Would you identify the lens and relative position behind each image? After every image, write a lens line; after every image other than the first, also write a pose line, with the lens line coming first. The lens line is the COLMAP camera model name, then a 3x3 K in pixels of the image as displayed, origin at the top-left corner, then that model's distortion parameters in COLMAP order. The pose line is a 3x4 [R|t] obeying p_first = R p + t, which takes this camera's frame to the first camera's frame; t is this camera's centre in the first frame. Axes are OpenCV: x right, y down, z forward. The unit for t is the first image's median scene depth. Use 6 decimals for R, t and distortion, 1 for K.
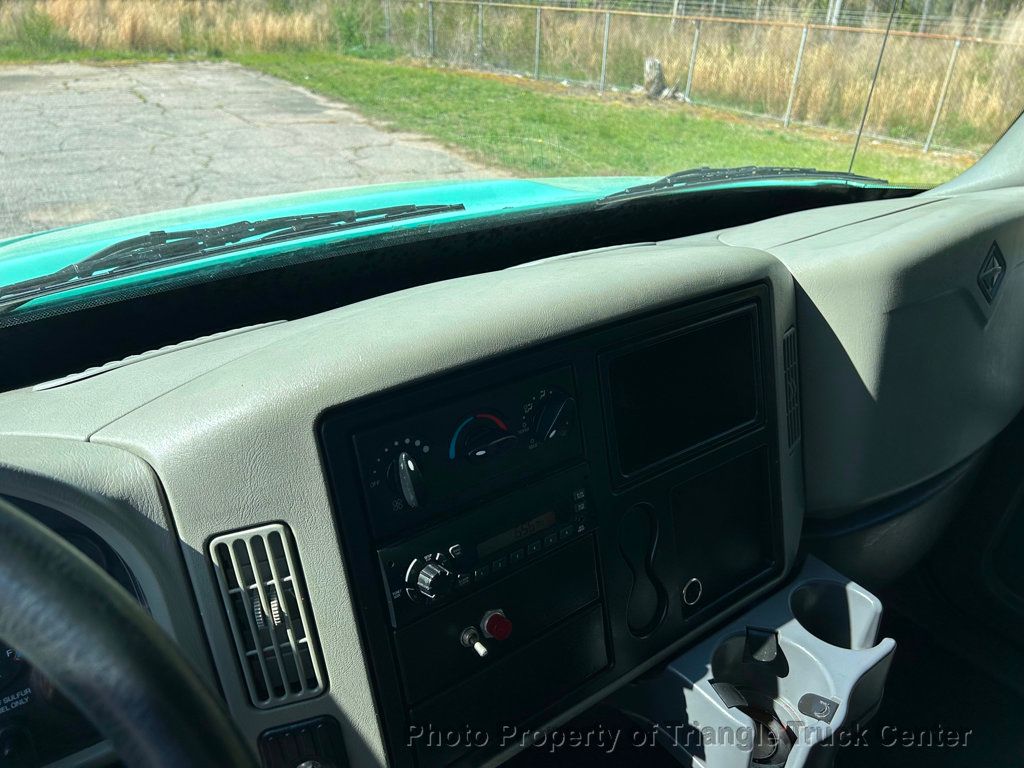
lens RADIAL K [[768.9, 0, 505.8], [0, 768.9, 385.9], [0, 0, 1]] dist [0.051354, -0.061710]
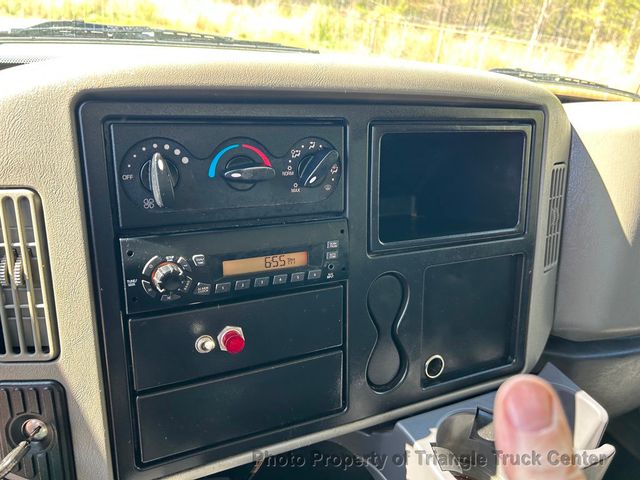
lens RADIAL K [[480.5, 0, 323.1], [0, 480.5, 239.4], [0, 0, 1]] dist [0.051354, -0.061710]
pose [[0.976559, 0.165797, -0.137273, 0.160289], [-0.172239, 0.984383, -0.036377, 0.146938], [0.129098, 0.059168, 0.989865, 0.278774]]
